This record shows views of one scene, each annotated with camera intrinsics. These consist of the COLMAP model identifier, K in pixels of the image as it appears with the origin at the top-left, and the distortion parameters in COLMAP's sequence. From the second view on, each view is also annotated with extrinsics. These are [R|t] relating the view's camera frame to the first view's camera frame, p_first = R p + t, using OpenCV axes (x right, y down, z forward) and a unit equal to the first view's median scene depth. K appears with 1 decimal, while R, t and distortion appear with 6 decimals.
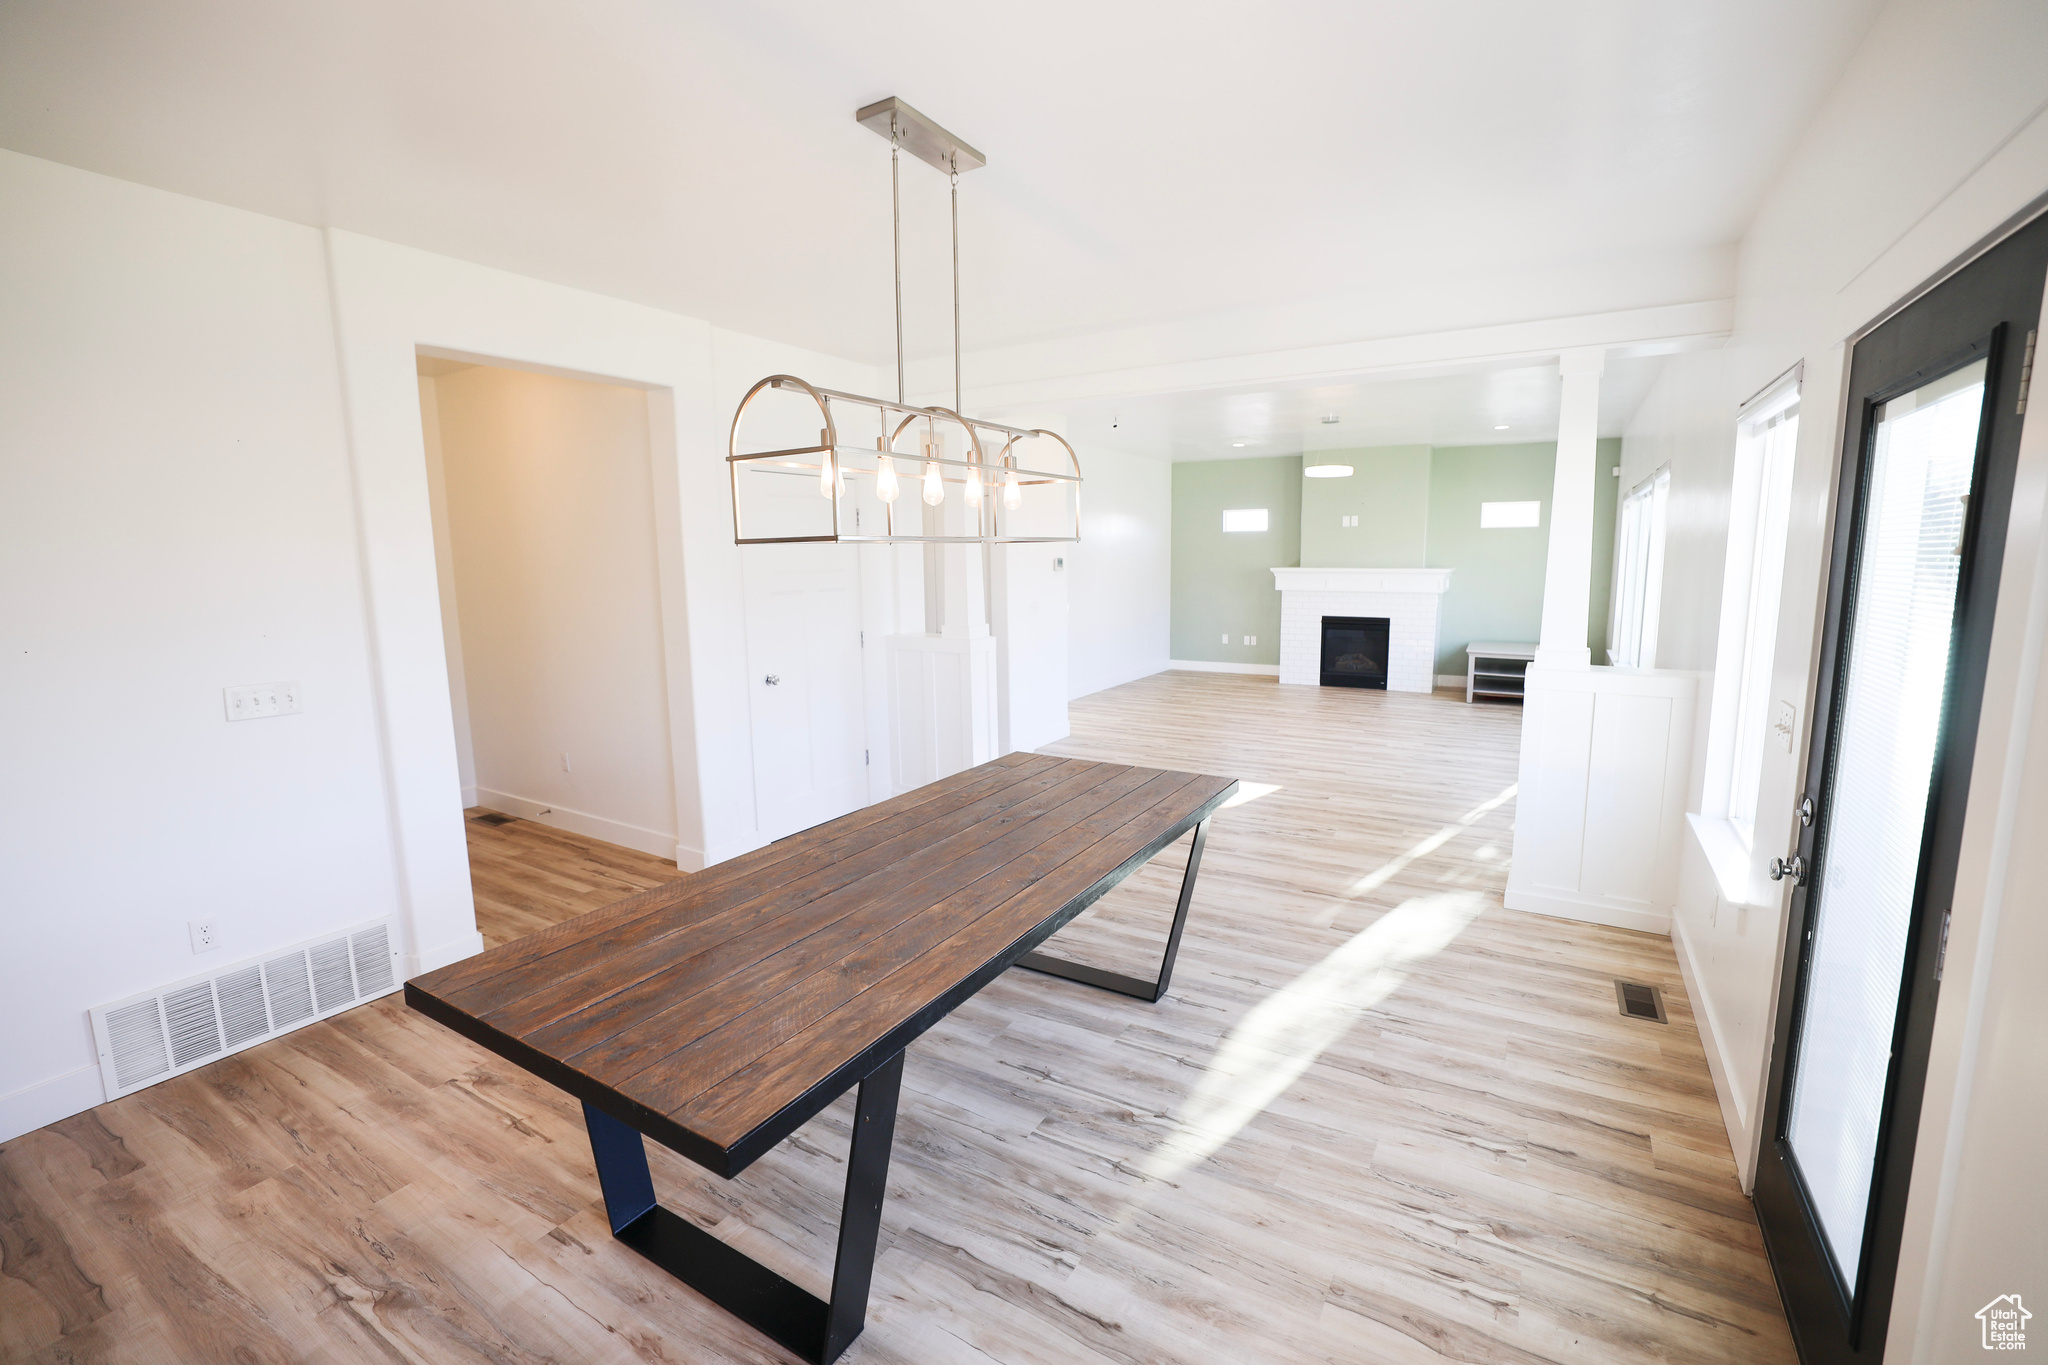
lens RADIAL K [[874.6, 0, 1030.5], [0, 874.6, 678.7], [0, 0, 1]] dist [-0.038530, 0.011808]
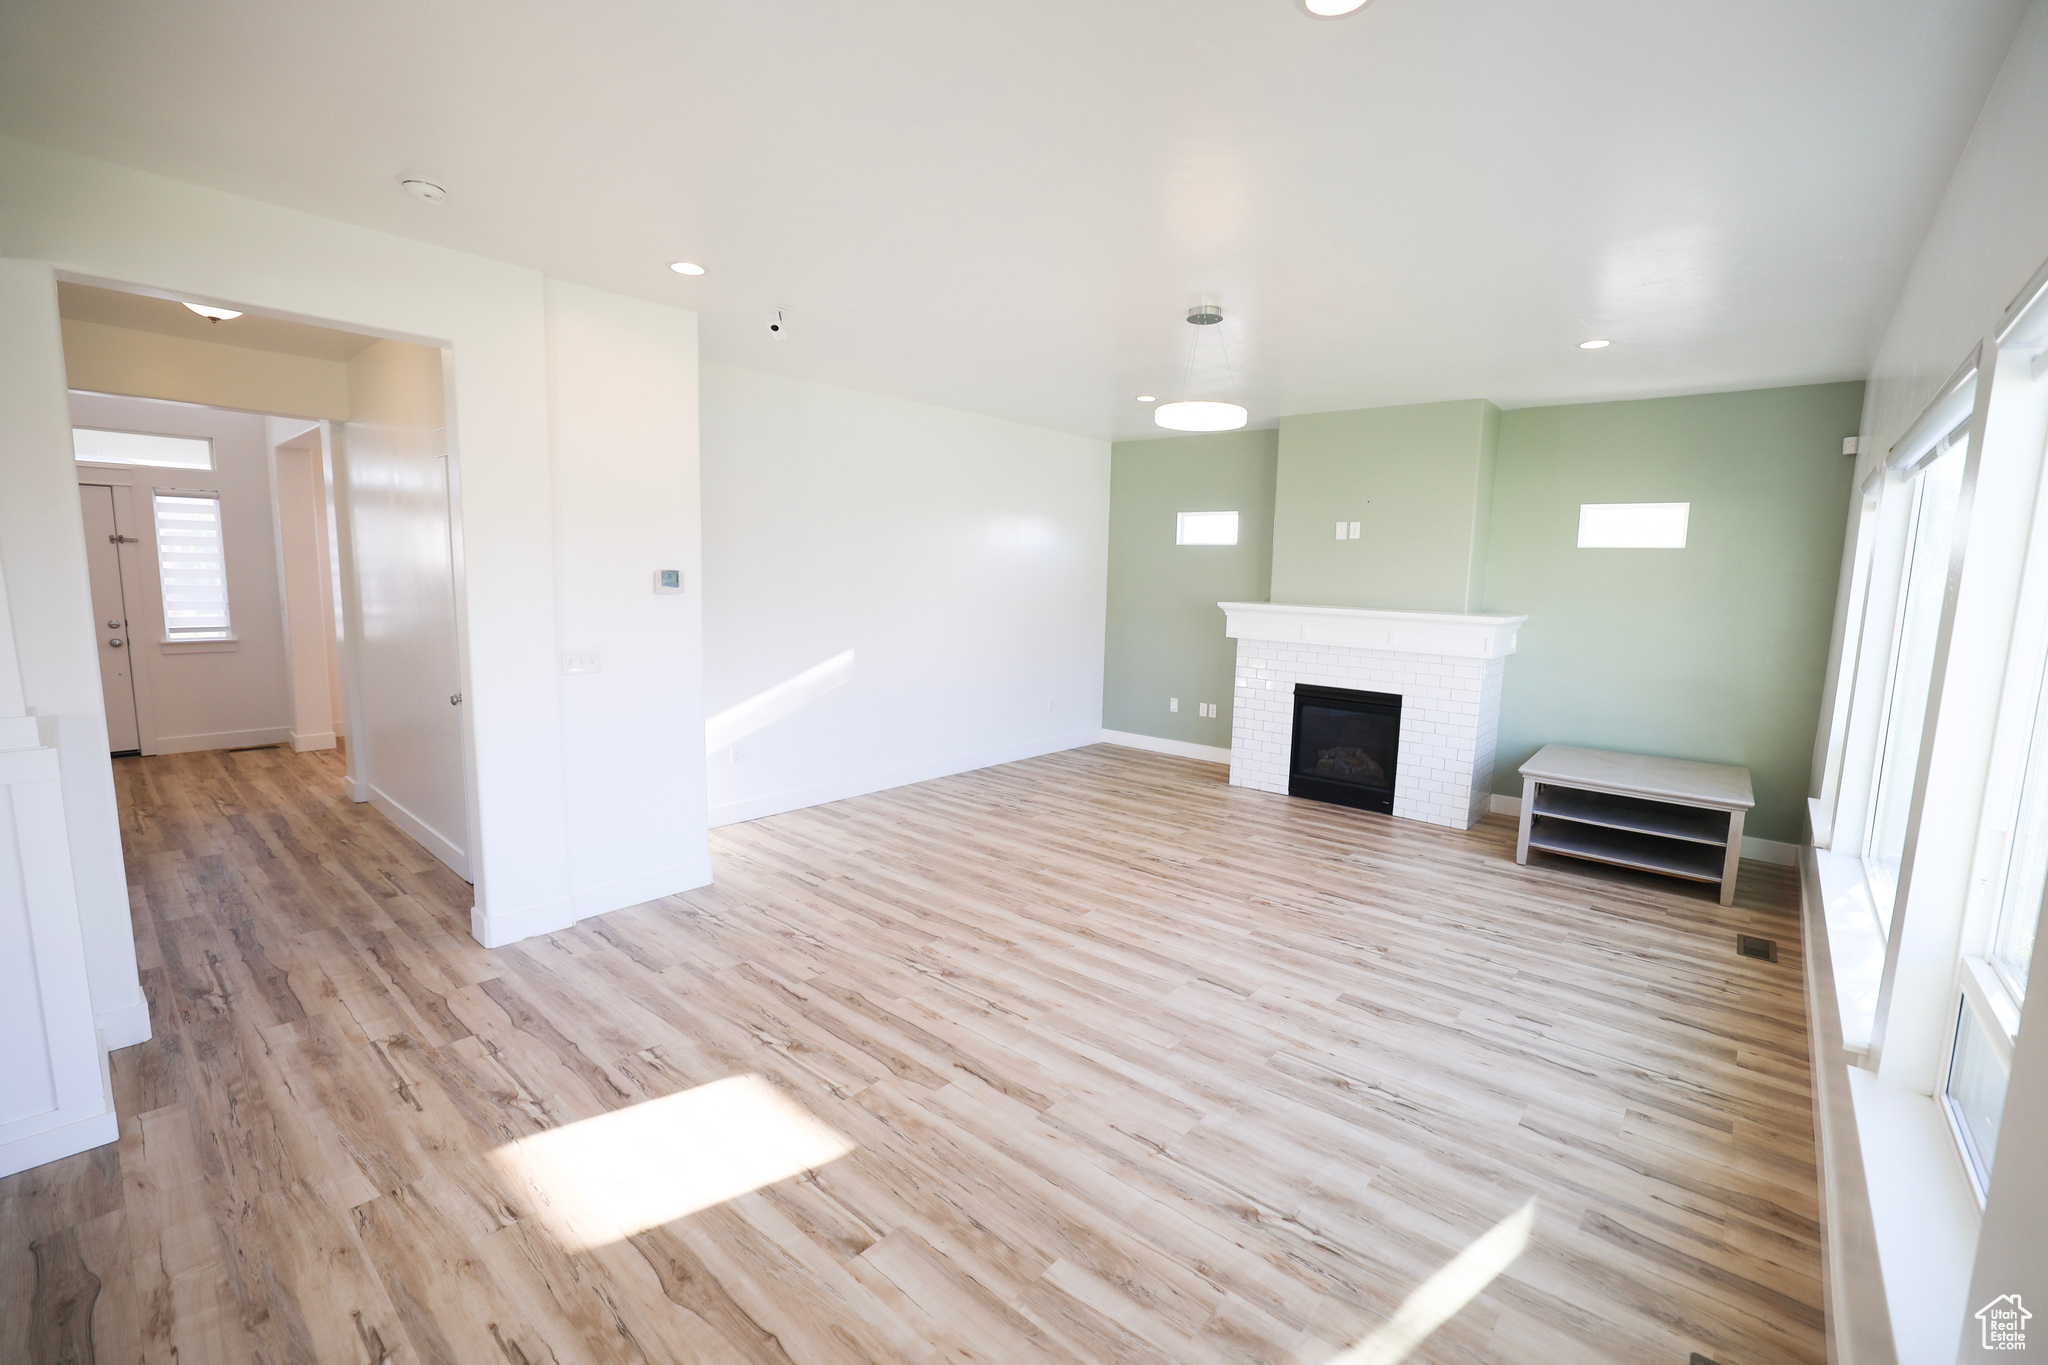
lens RADIAL K [[874.6, 0, 1022.6], [0, 874.6, 683.5], [0, 0, 1]] dist [-0.038530, 0.011808]
pose [[0.983556, 0.057865, -0.171082, 0.580128], [-0.060517, 0.998114, -0.010325, -0.125026], [0.170162, 0.020508, 0.985203, 0.835565]]
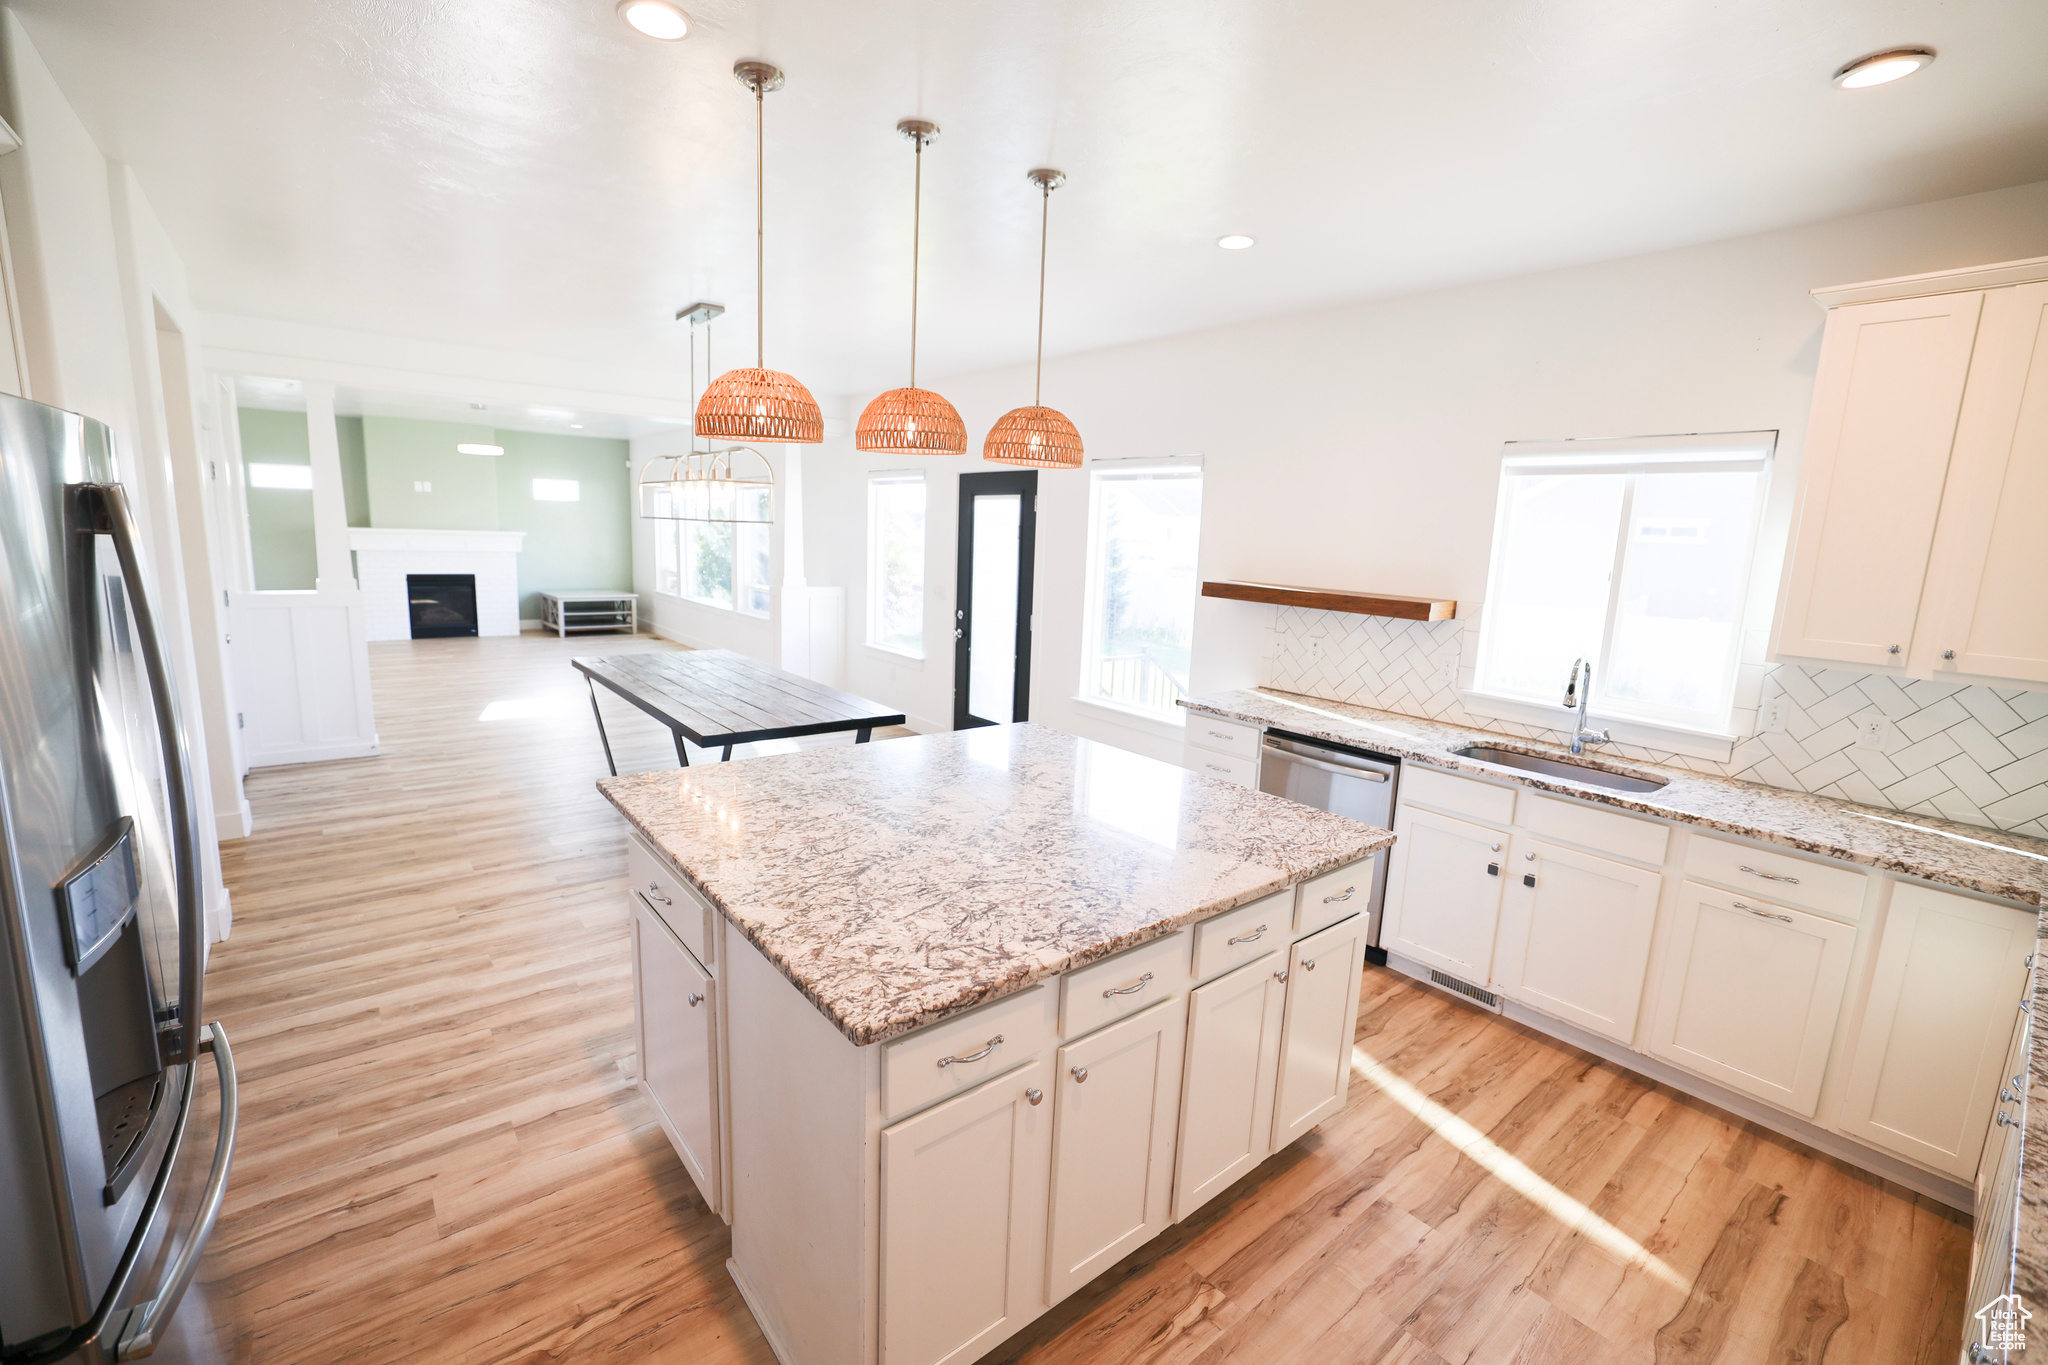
lens RADIAL K [[874.6, 0, 1034.9], [0, 874.6, 684.5], [0, 0, 1]] dist [-0.038530, 0.011808]
pose [[0.330362, -0.138712, 0.933606, -0.958830], [0.091396, 0.989195, 0.114630, 0.027224], [-0.939419, 0.047458, 0.339470, -0.179121]]
